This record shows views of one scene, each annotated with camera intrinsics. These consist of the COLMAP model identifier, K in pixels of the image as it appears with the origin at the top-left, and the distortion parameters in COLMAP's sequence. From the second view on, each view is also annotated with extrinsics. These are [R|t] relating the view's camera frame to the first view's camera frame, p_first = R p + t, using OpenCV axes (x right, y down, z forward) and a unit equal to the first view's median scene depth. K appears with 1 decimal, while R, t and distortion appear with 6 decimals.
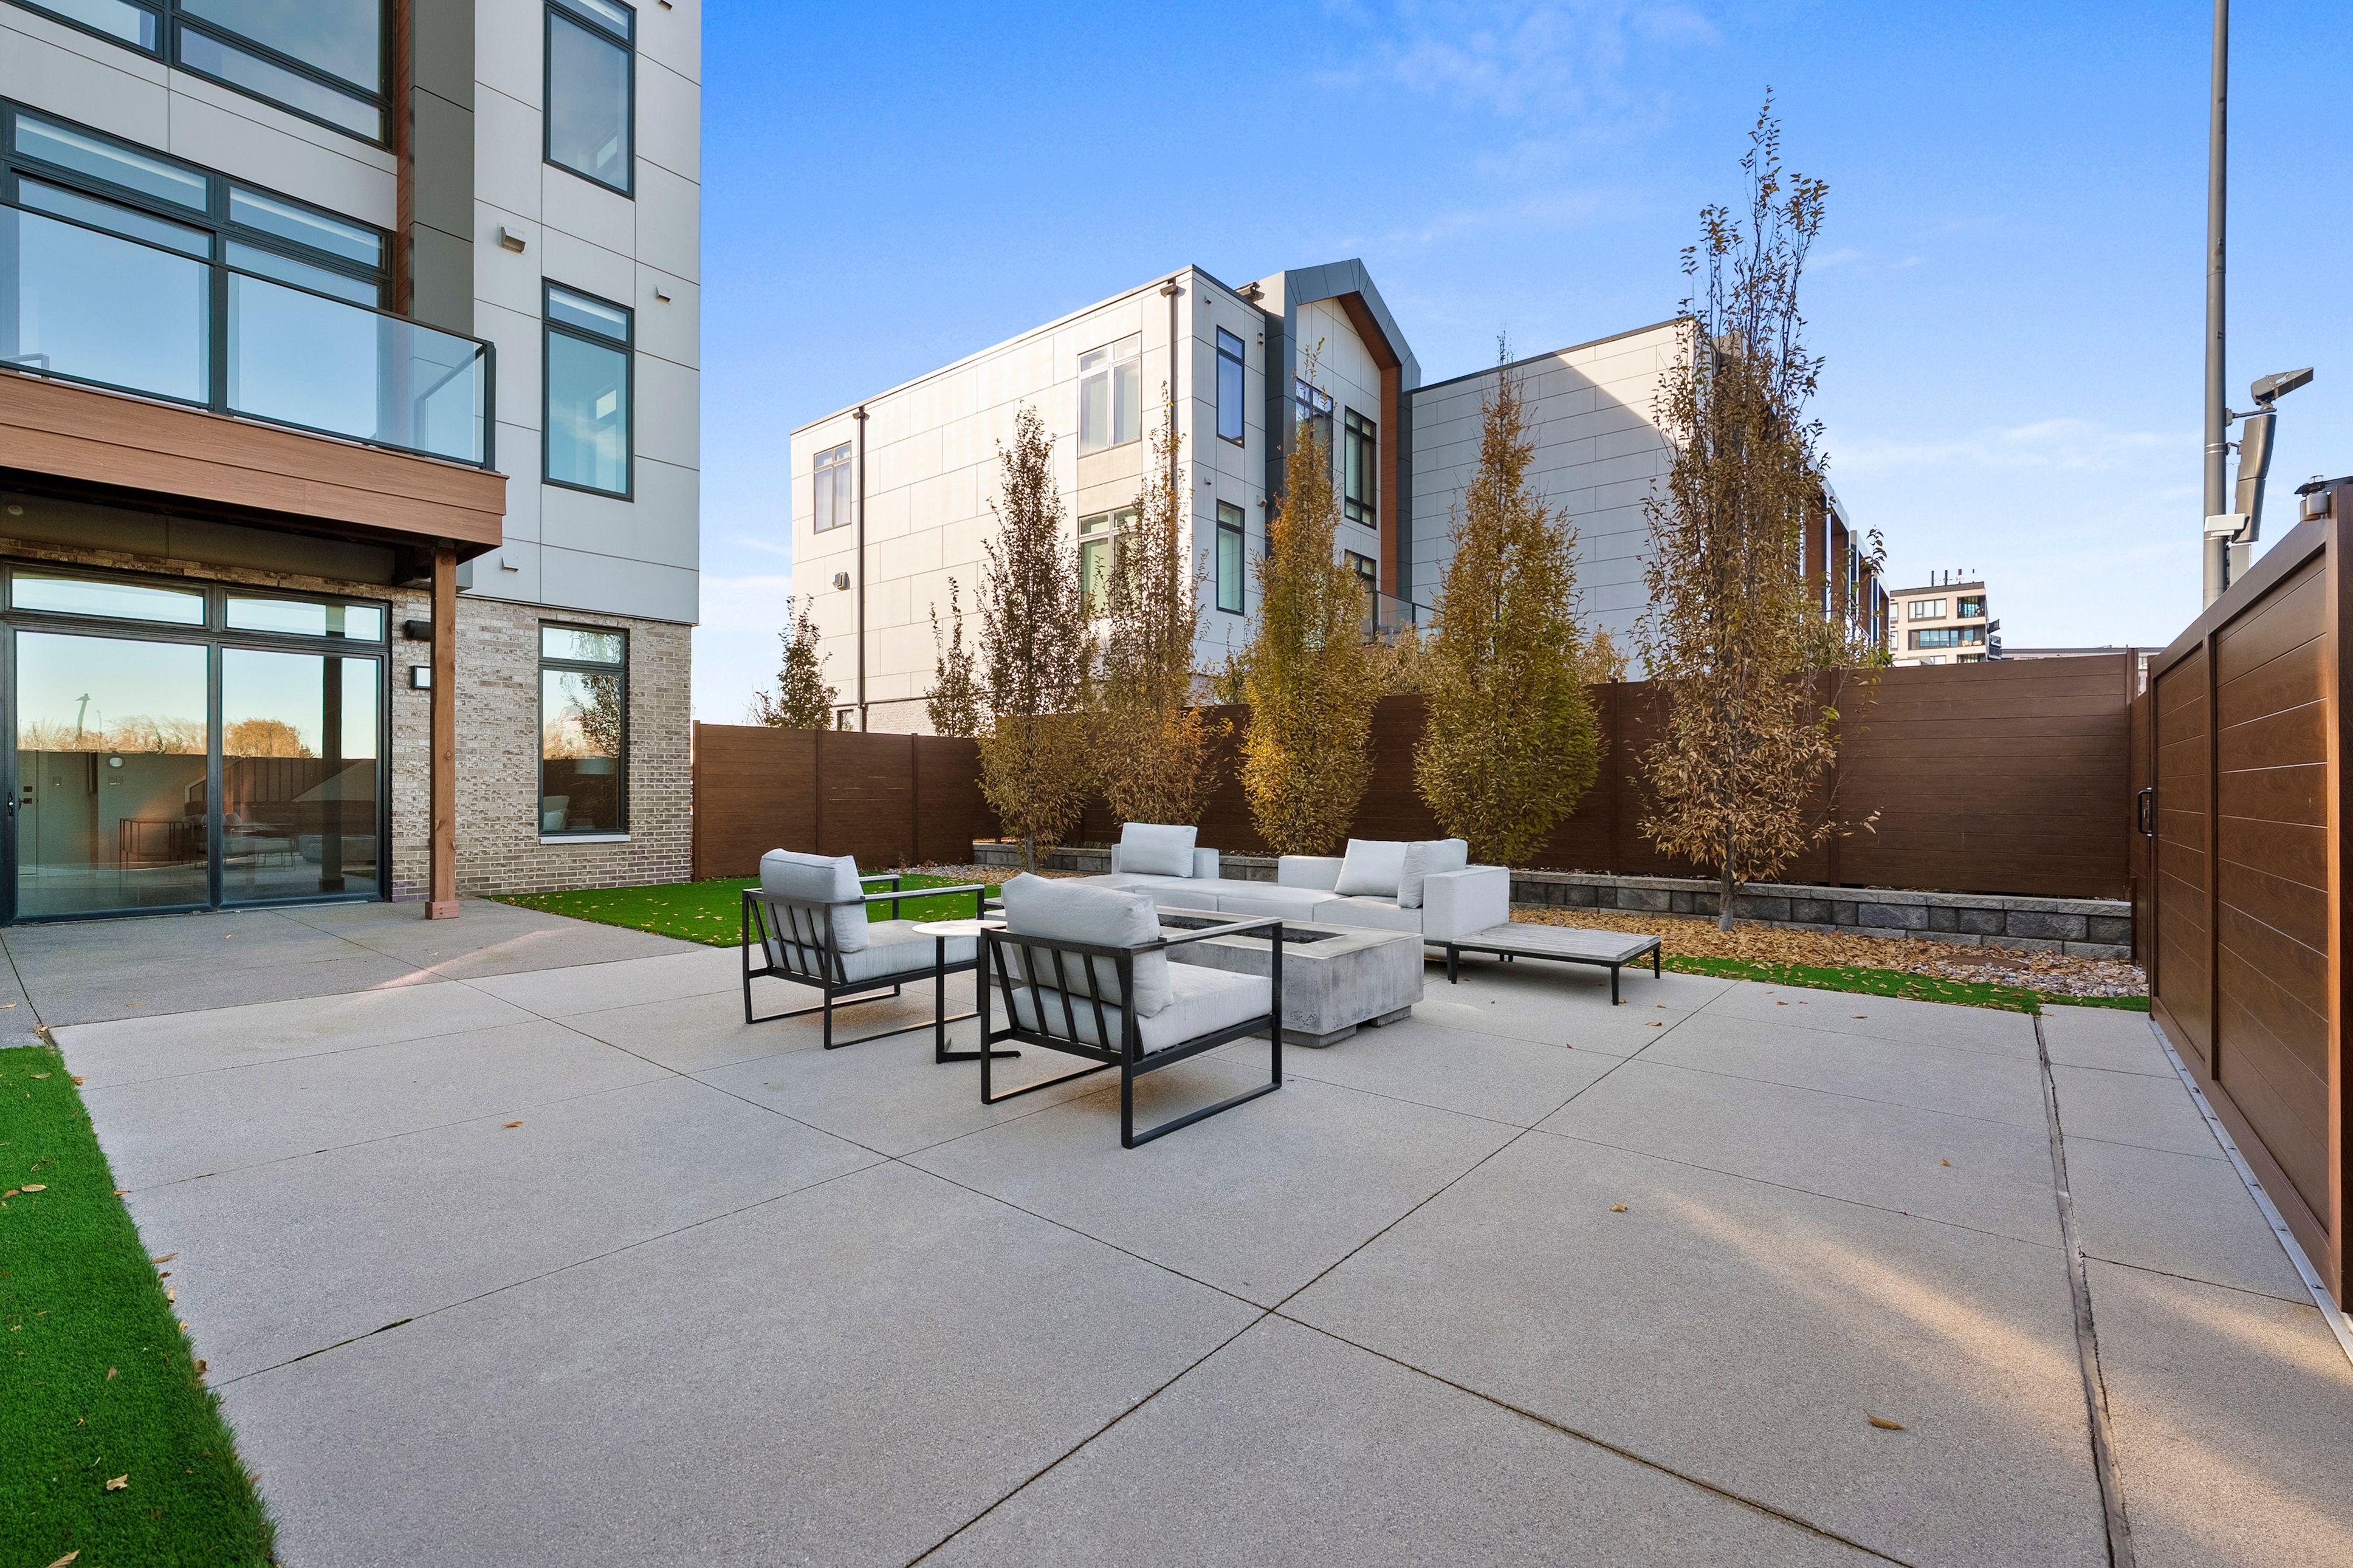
lens RADIAL K [[1022.5, 0, 1174.1], [0, 1022.5, 788.5], [0, 0, 1]] dist [0.001779, -0.000212]
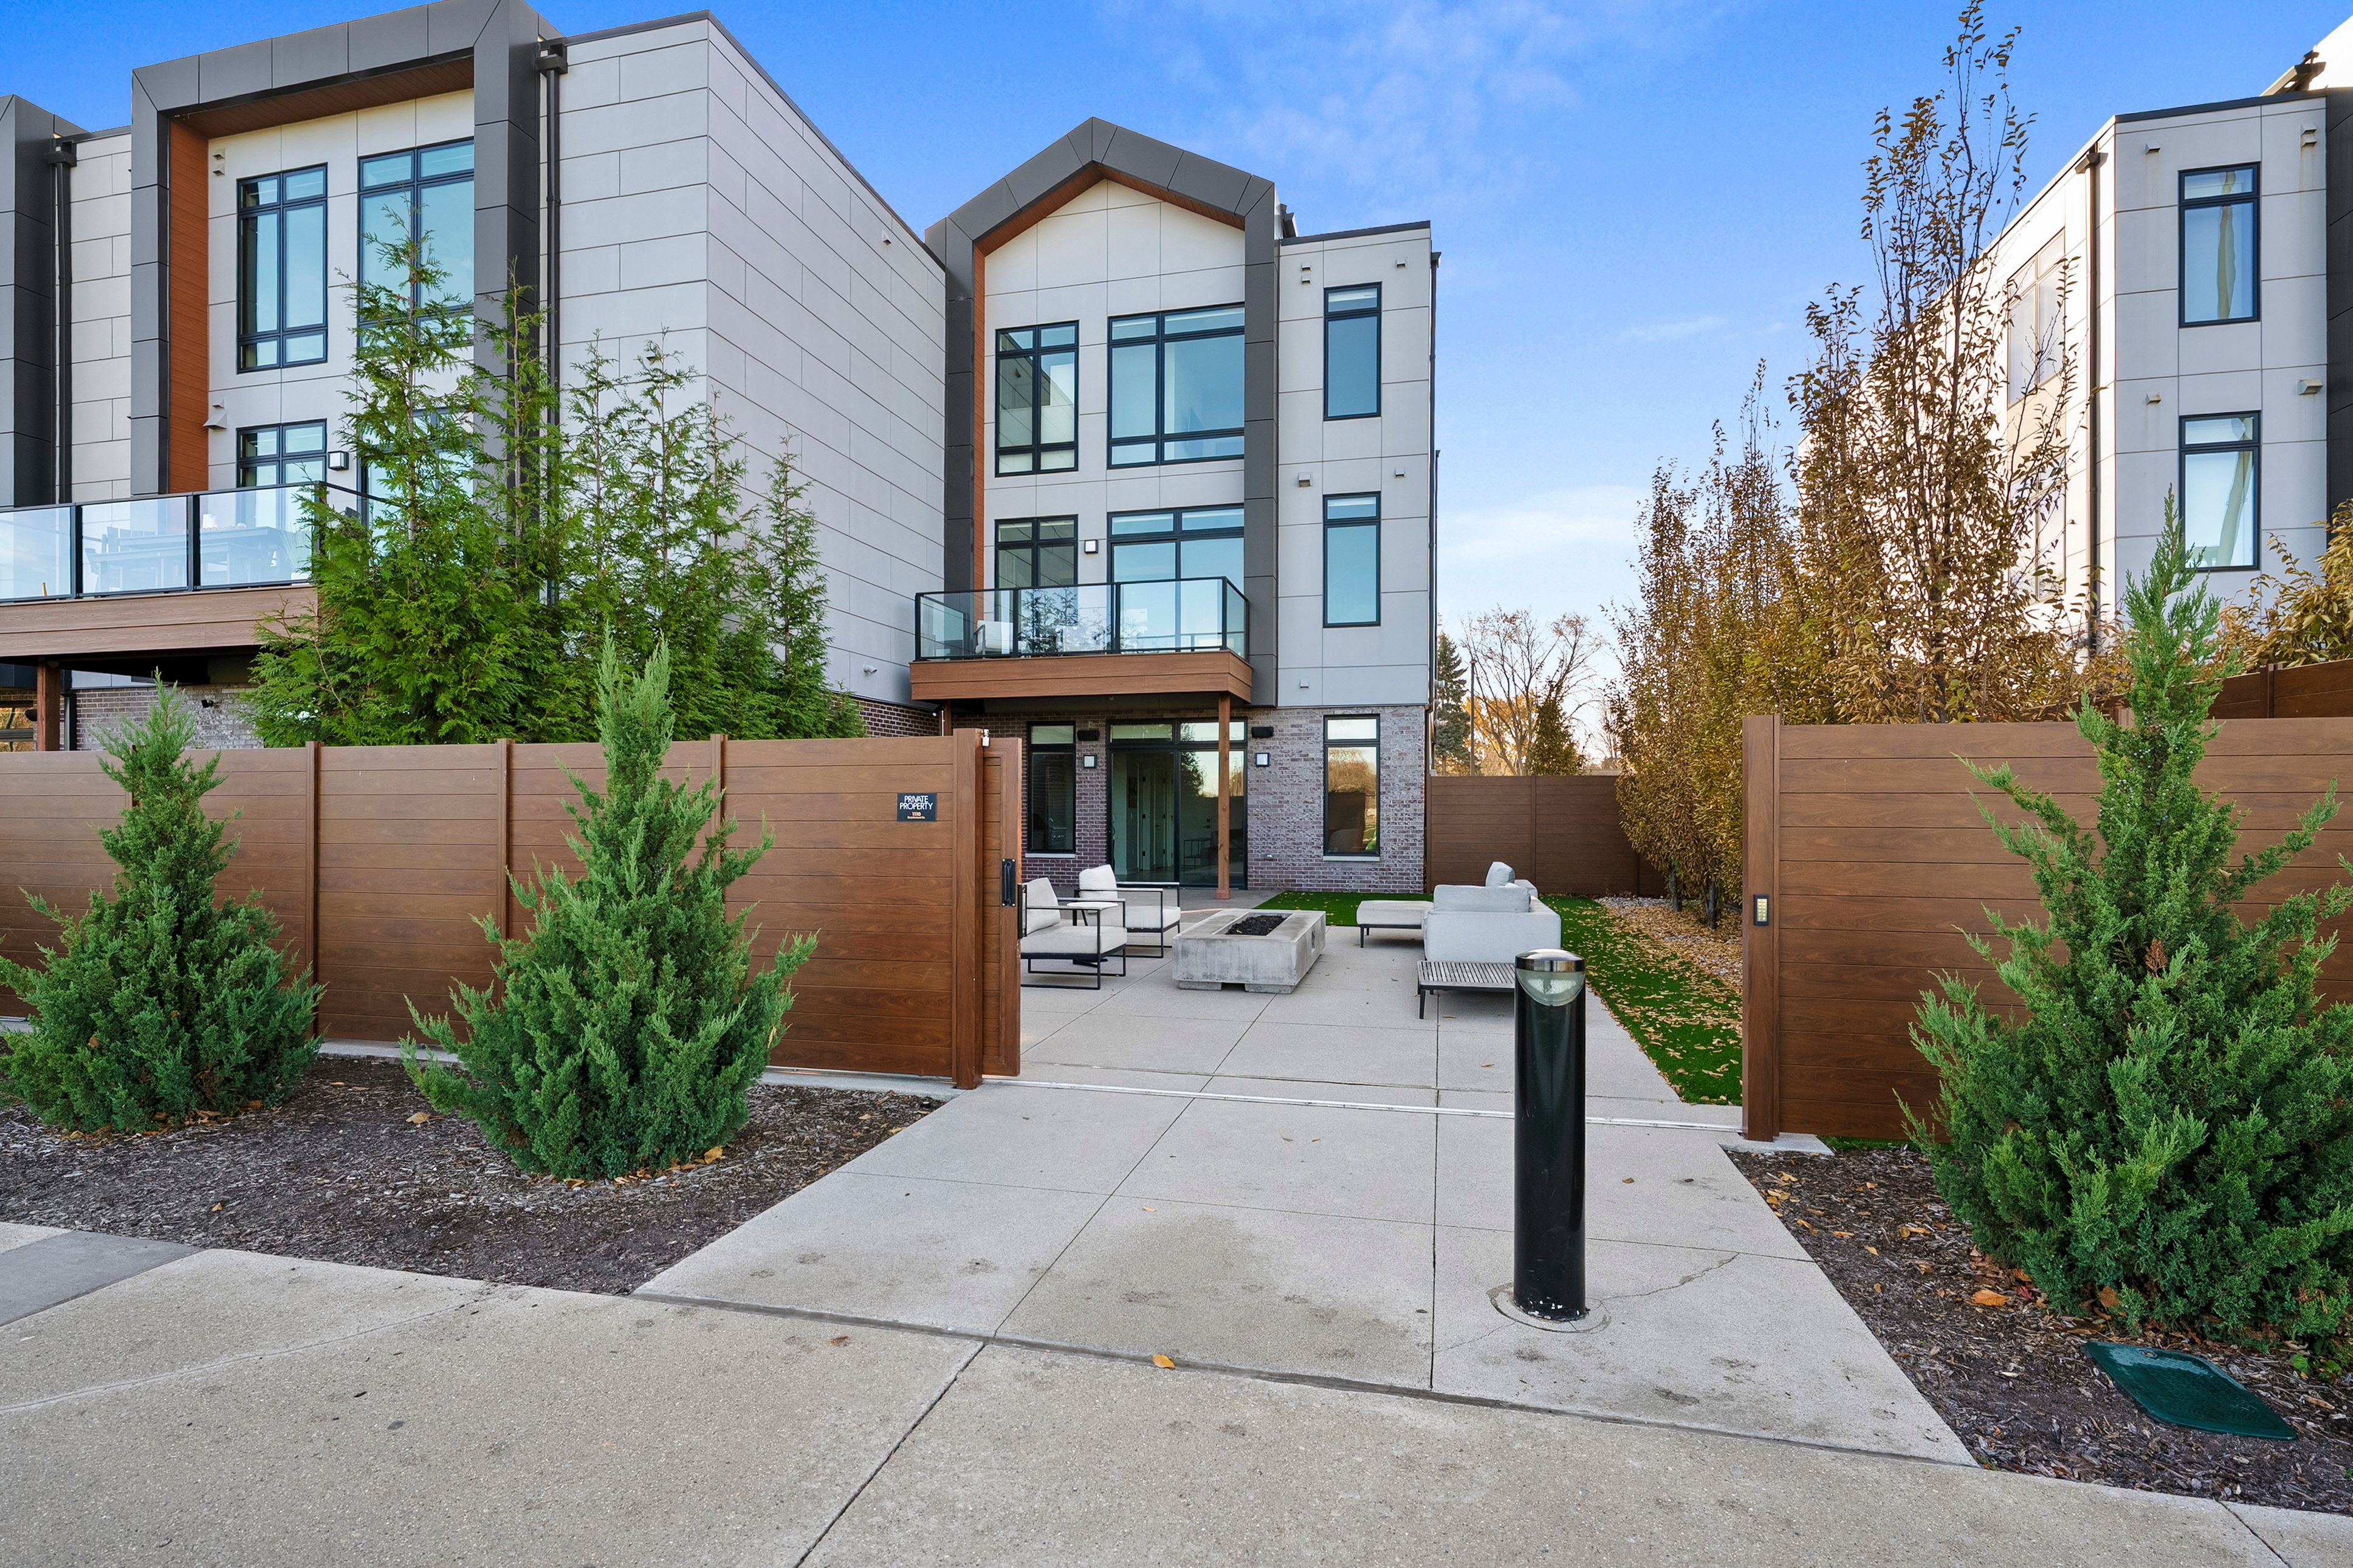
lens RADIAL K [[1070.8, 0, 1176.9], [0, 1070.8, 794.9], [0, 0, 1]] dist [0.000832, -0.000127]
pose [[0.436991, -0.003360, -0.899459, 0.733465], [0.005277, 0.999985, -0.001171, -0.043850], [0.899450, -0.004235, 0.437003, 0.088273]]
